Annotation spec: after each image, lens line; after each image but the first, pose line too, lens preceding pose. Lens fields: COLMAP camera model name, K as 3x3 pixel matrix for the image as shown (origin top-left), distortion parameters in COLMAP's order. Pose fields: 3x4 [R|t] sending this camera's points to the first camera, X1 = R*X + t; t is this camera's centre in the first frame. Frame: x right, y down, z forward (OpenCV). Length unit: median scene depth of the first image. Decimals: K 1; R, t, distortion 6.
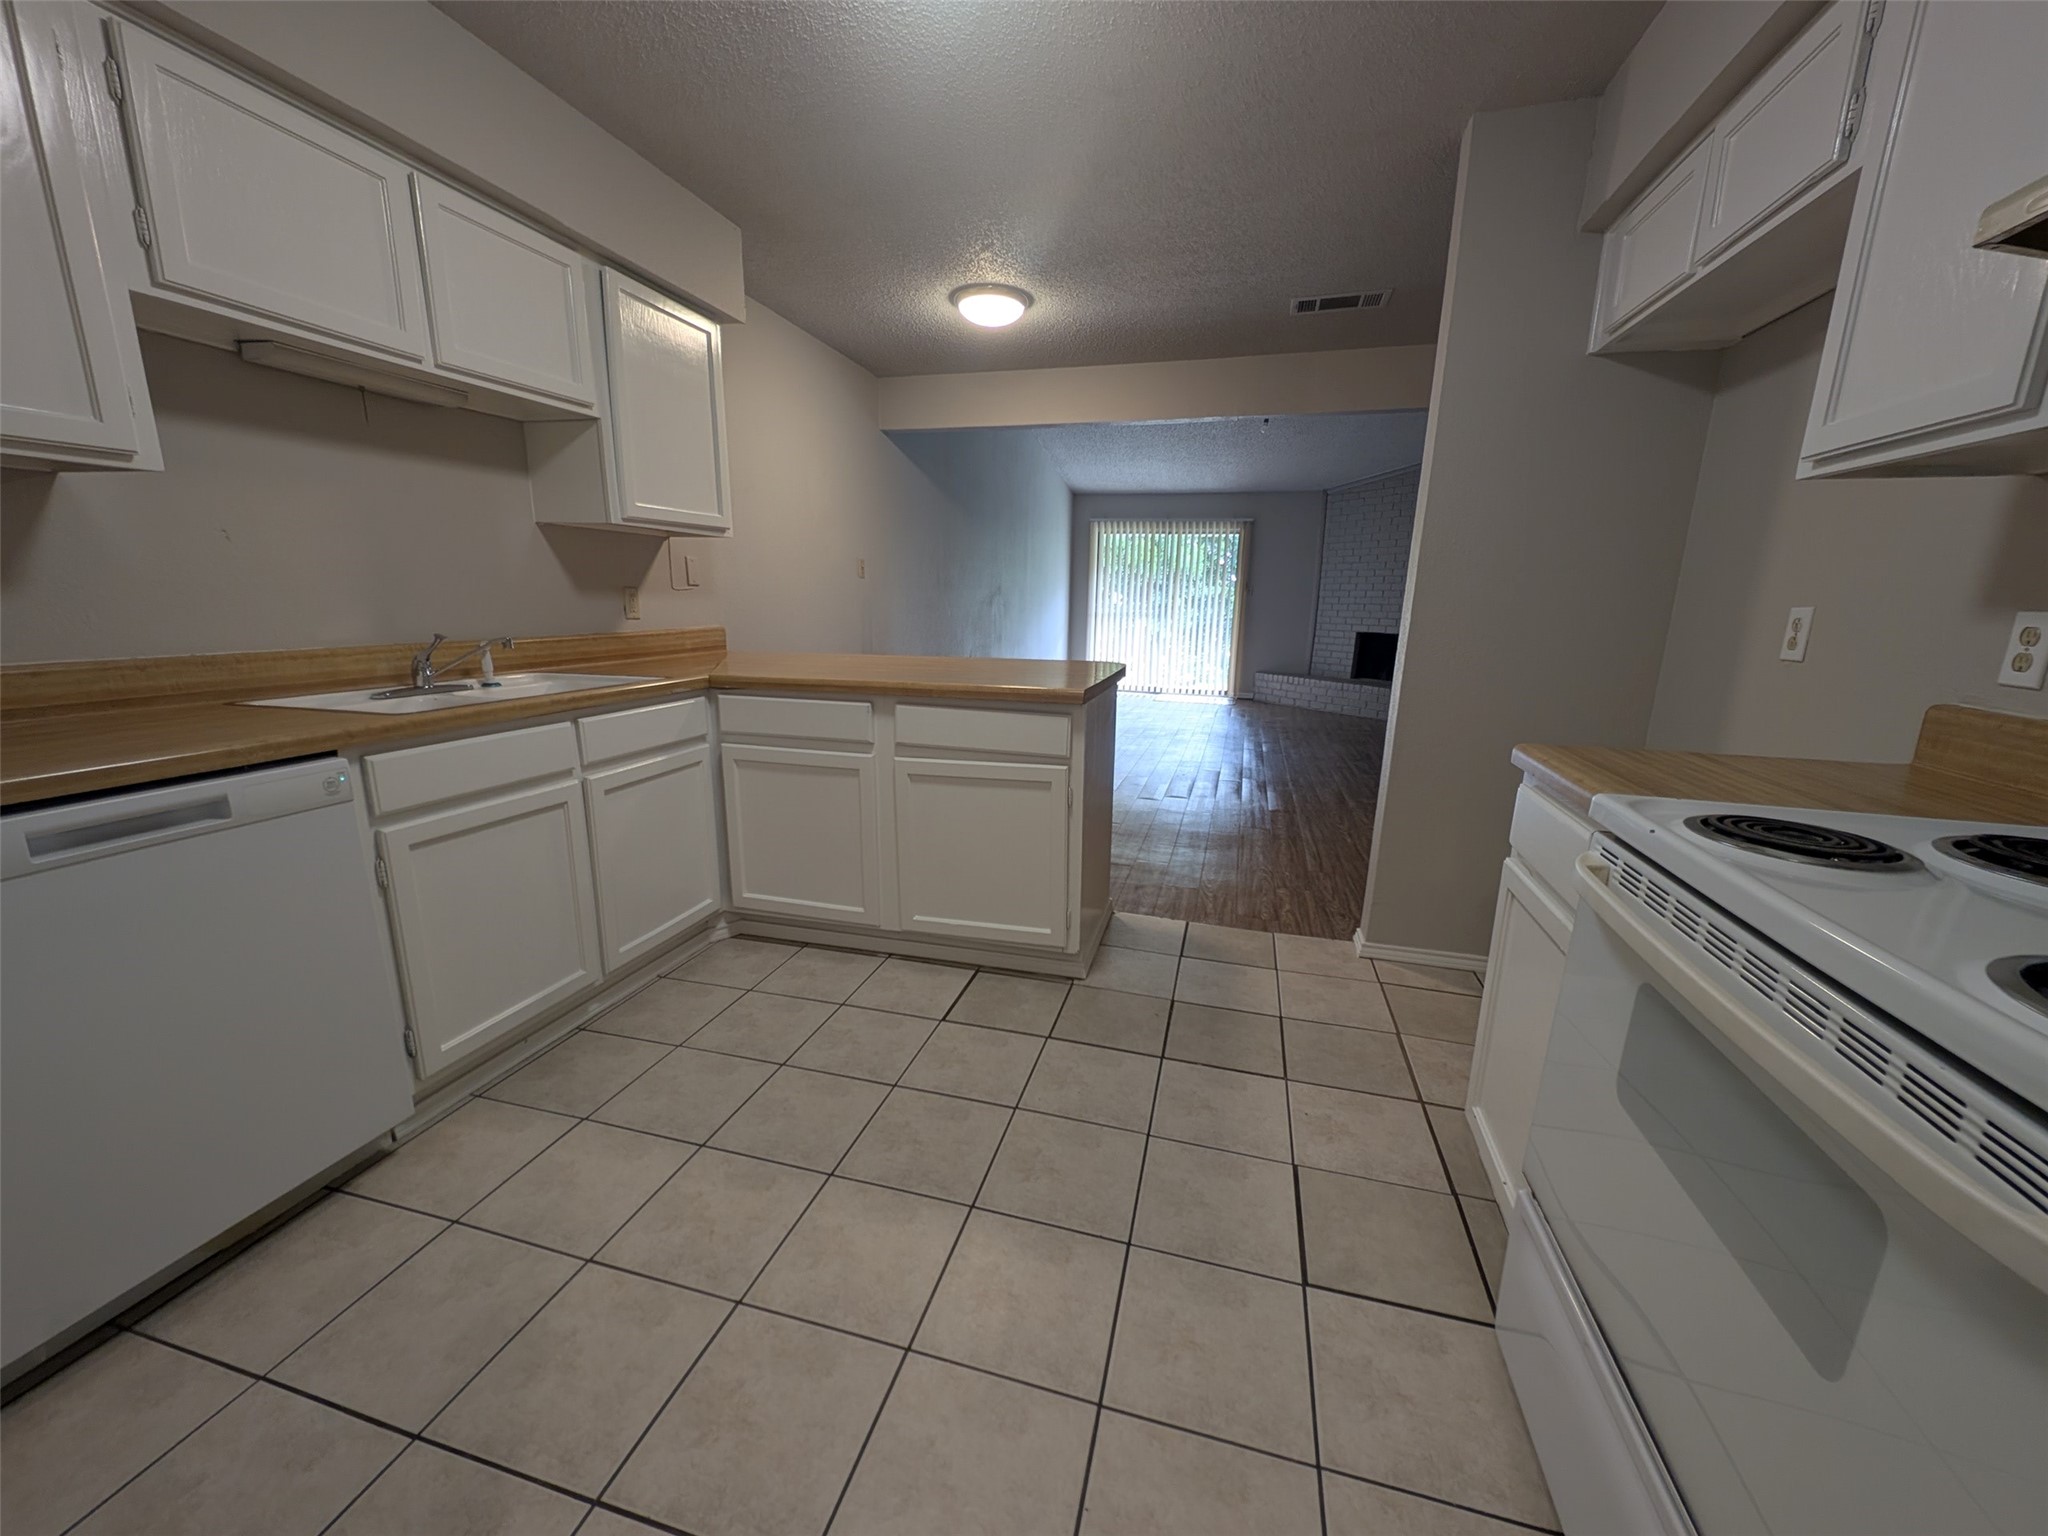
lens RADIAL K [[777.7, 0, 1018.3], [0, 777.7, 768.9], [0, 0, 1]] dist [0.002958, -0.000108]
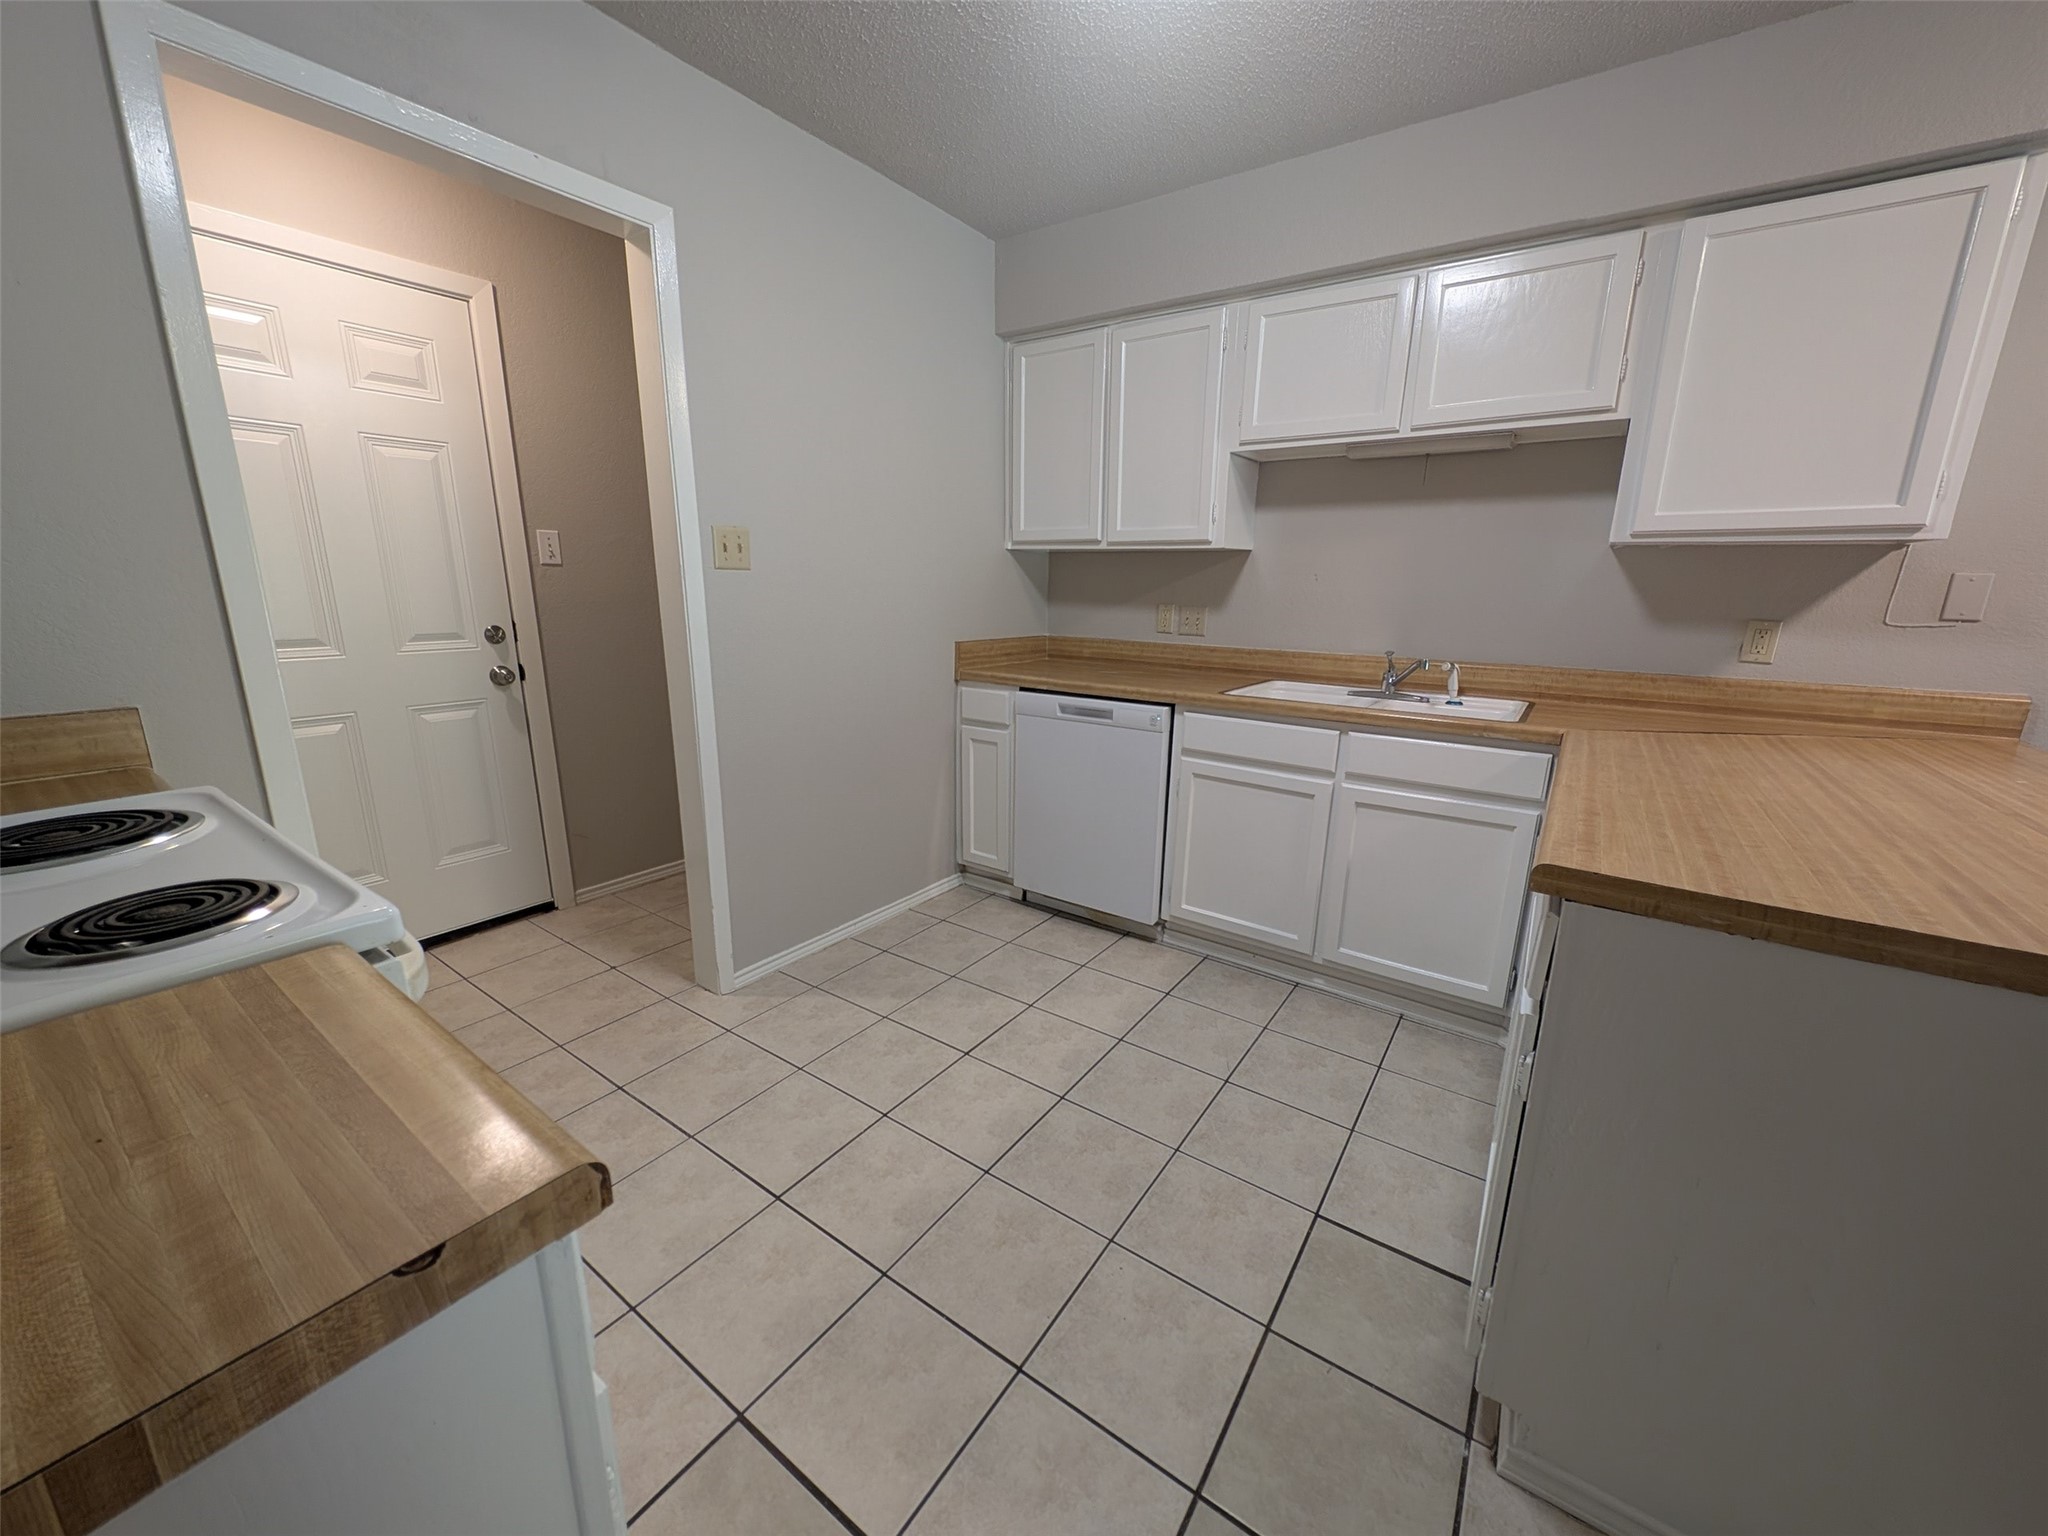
lens RADIAL K [[777.7, 0, 1028.3], [0, 777.7, 764.4], [0, 0, 1]] dist [0.002958, -0.000108]
pose [[-0.327902, 0.195673, -0.924225, 0.547780], [-0.227774, 0.933078, 0.278359, -0.197248], [0.916842, 0.301789, -0.261389, 0.772585]]
